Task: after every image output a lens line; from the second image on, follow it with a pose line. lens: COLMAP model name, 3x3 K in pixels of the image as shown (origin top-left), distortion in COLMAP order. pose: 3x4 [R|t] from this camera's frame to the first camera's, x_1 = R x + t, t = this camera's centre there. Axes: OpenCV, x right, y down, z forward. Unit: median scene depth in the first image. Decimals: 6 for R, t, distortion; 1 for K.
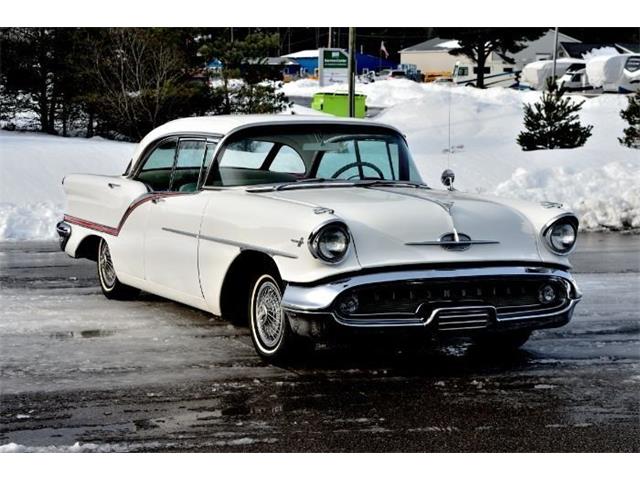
lens RADIAL K [[1446.1, 0, 320.0], [0, 1446.1, 240.0], [0, 0, 1]] dist [0.055109, 0.239784]
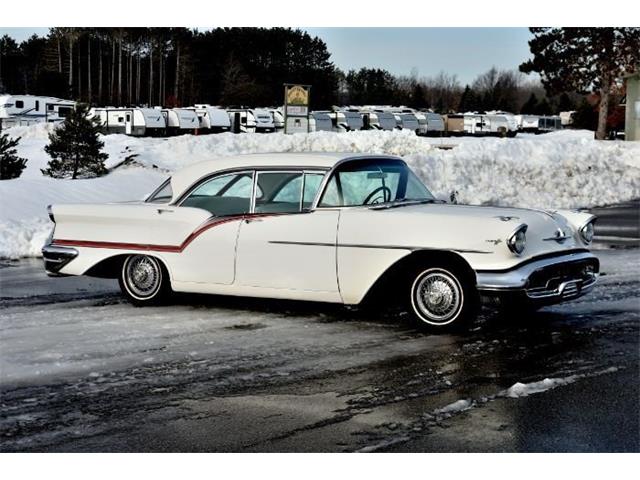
lens RADIAL K [[1296.5, 0, 320.0], [0, 1296.5, 240.0], [0, 0, 1]] dist [0.051791, -0.020249]
pose [[0.848796, -0.044338, 0.526859, -0.750197], [0.052587, 0.998616, -0.000681, -0.007433], [-0.526100, 0.028284, 0.849952, 0.005983]]
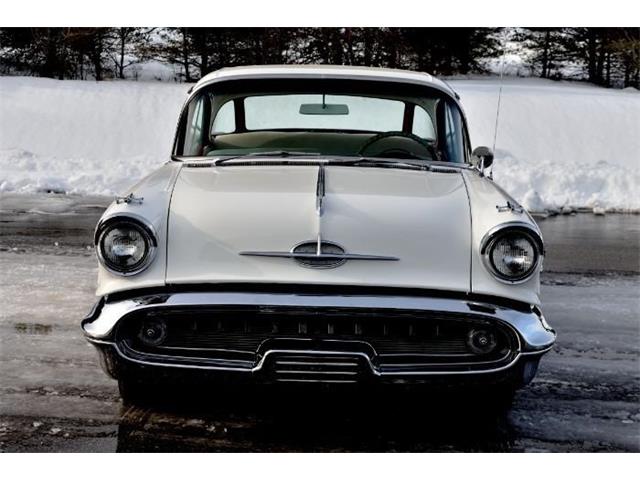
lens RADIAL K [[1446.1, 0, 320.0], [0, 1446.1, 240.0], [0, 0, 1]] dist [0.055109, 0.239784]
pose [[0.898046, 0.068152, -0.434590, 0.362870], [-0.052873, 0.997487, 0.047167, -0.035308], [0.436712, -0.019380, 0.899393, 0.355109]]
